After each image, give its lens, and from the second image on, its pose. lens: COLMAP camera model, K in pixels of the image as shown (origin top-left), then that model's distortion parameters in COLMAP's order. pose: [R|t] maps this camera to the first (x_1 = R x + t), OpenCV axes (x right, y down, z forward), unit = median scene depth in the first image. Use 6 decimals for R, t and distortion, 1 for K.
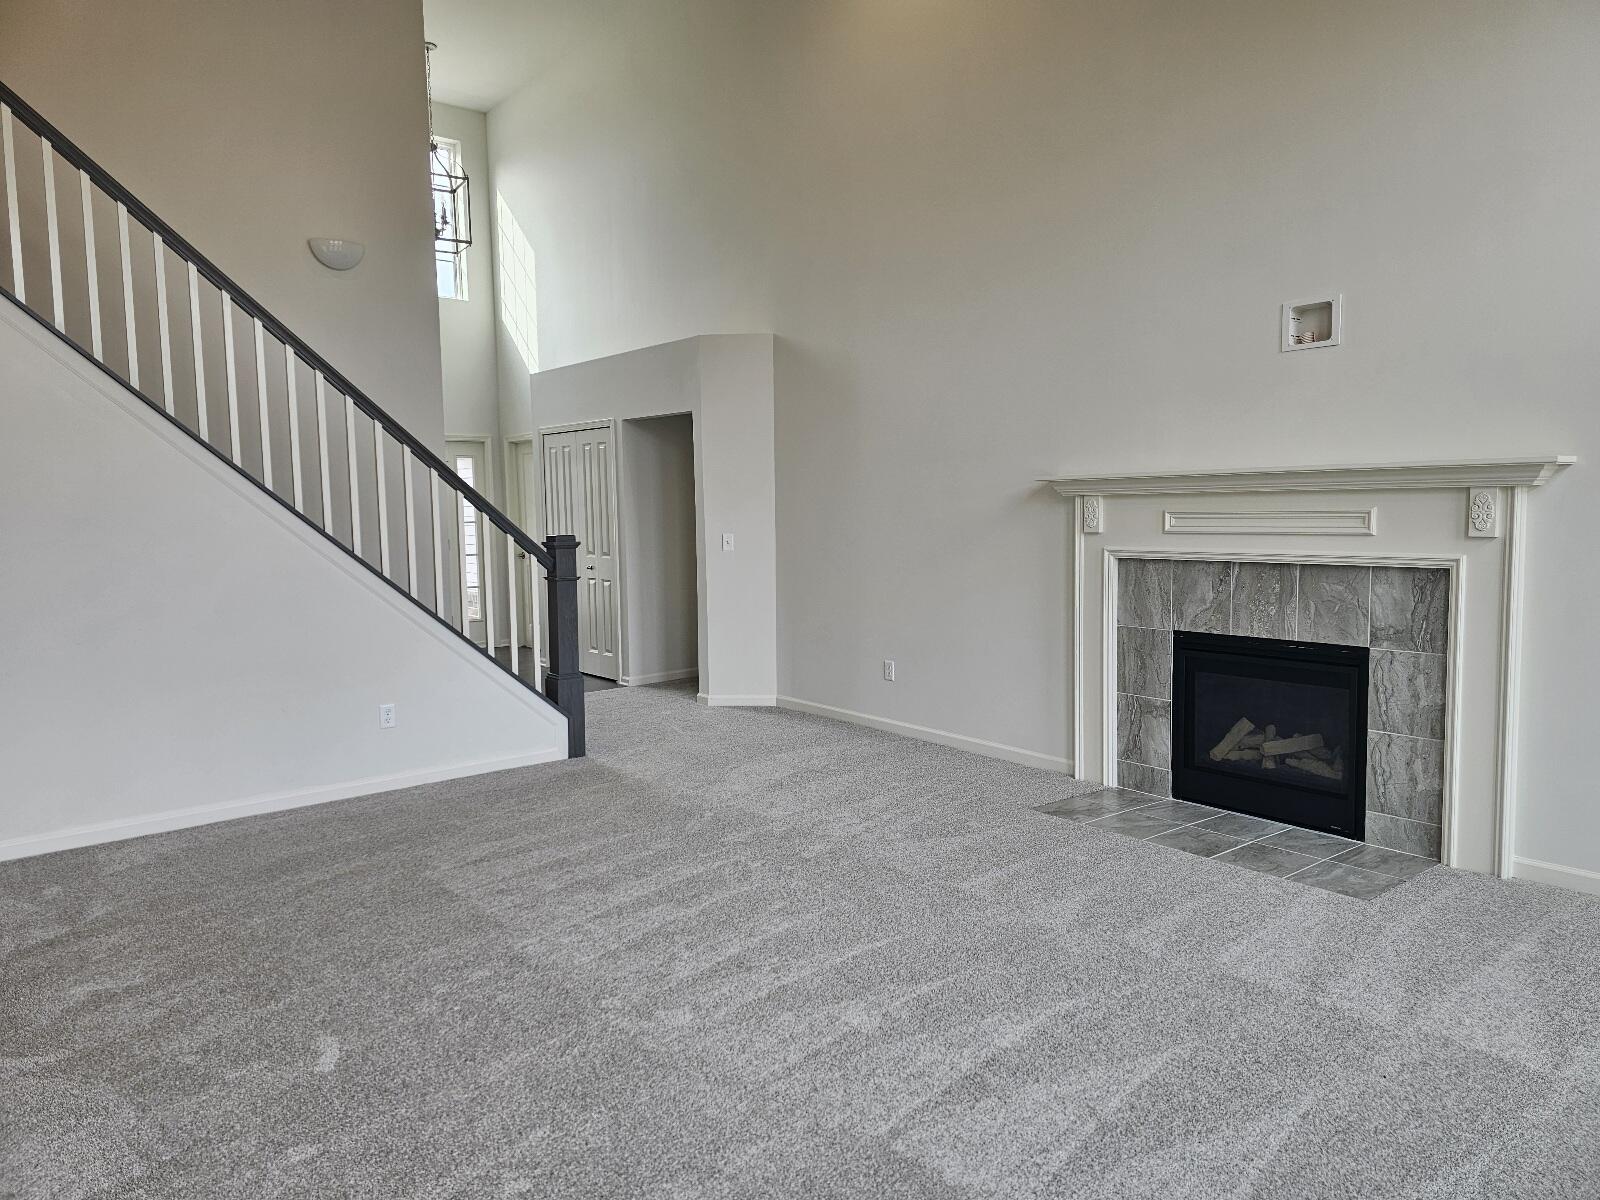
lens RADIAL K [[1057.8, 0, 808.6], [0, 1057.8, 594.3], [0, 0, 1]] dist [0.054488, -0.043227]
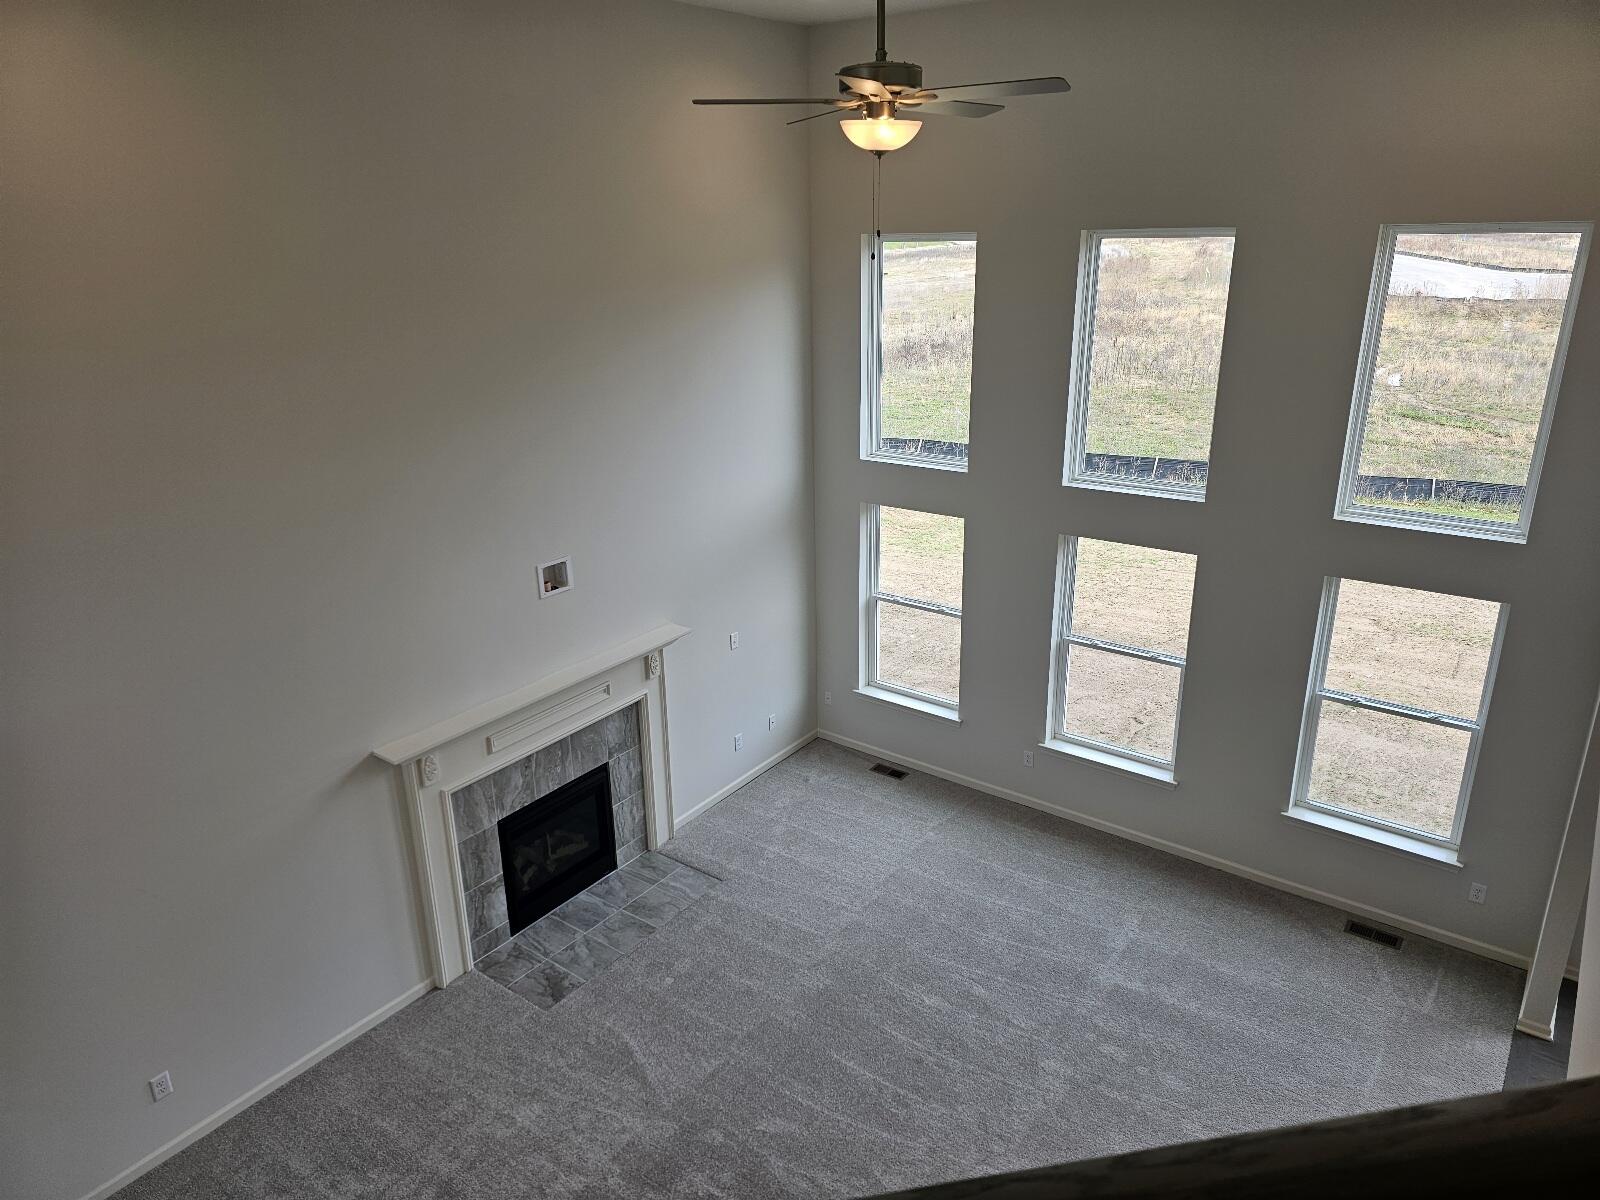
lens RADIAL K [[1057.8, 0, 804.9], [0, 1057.8, 603.2], [0, 0, 1]] dist [0.054488, -0.043227]
pose [[-0.237324, -0.317391, 0.918118, -0.843331], [0.096457, 0.932750, 0.347382, -0.633251], [-0.966630, 0.171001, -0.190750, 0.900897]]
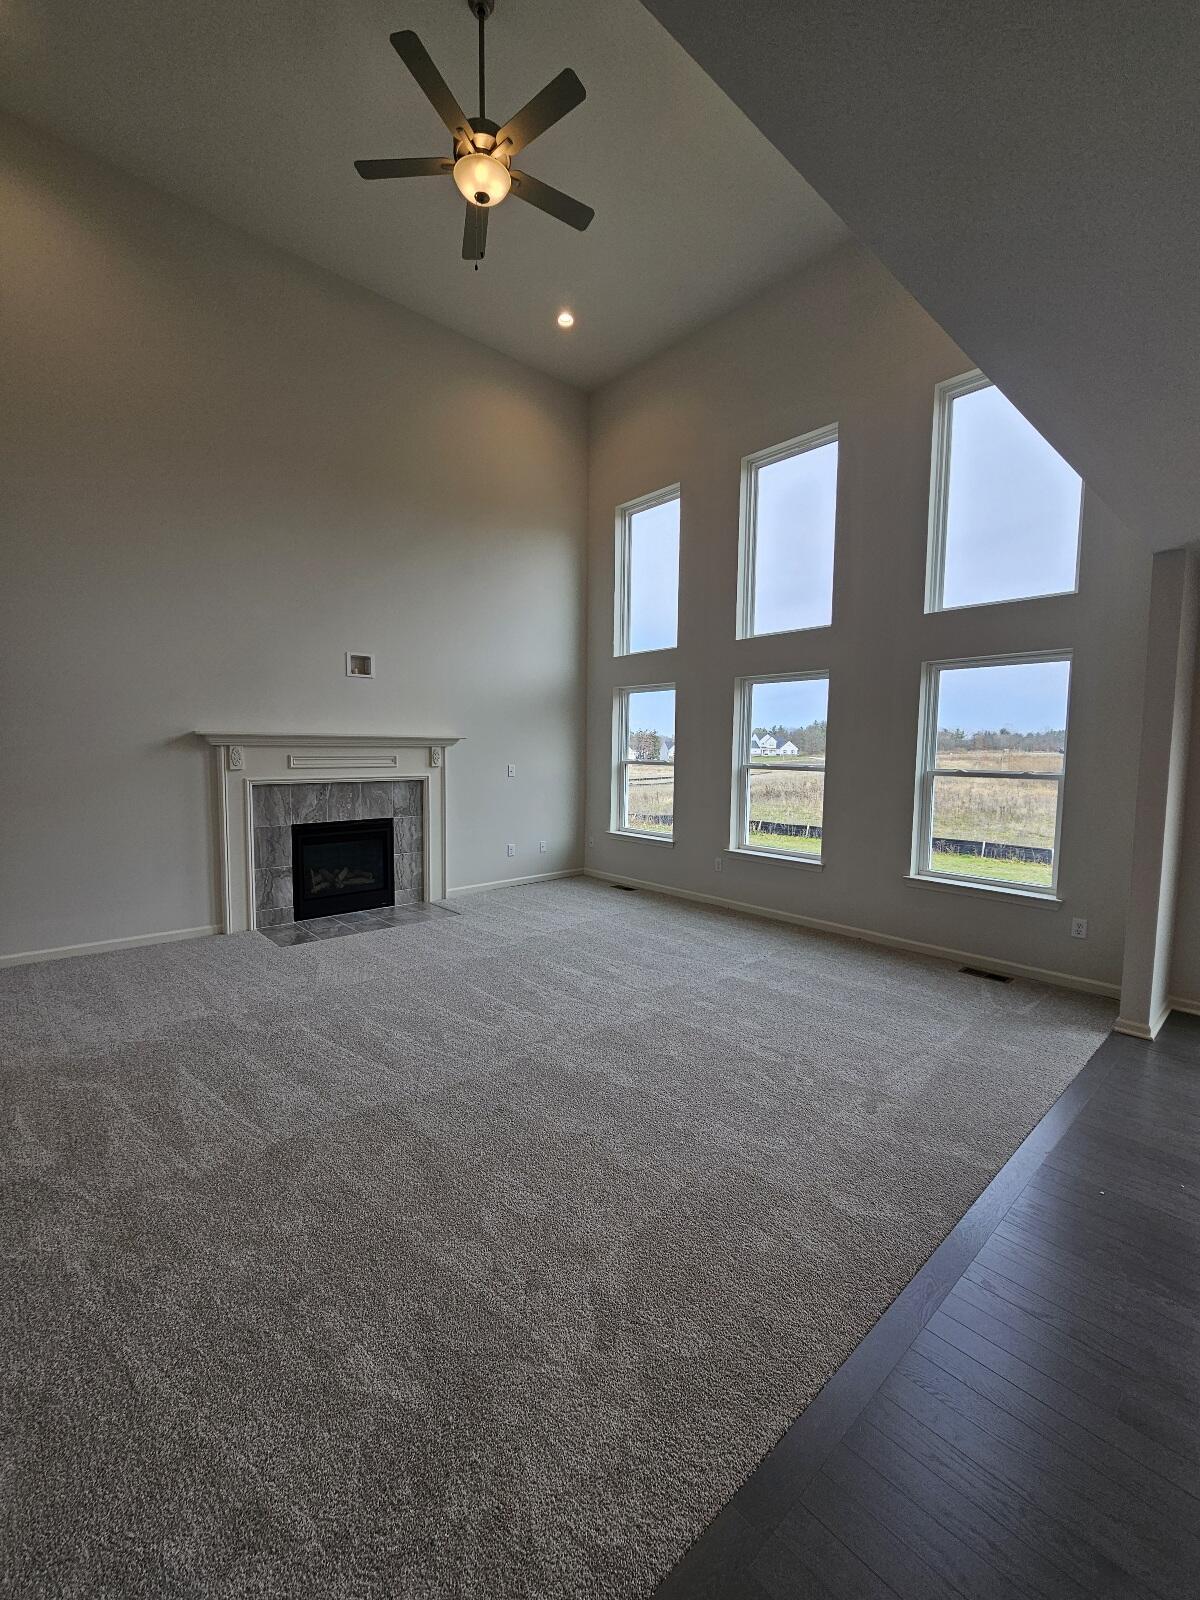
lens RADIAL K [[653.0, 0, 592.0], [0, 653.0, 798.8], [0, 0, 1]] dist [-0.011106, 0.002636]
pose [[-0.037367, -0.069442, 0.996886, -0.769858], [0.069322, 0.994999, 0.071909, -0.053306], [-0.996894, 0.071793, -0.032366, 0.580831]]
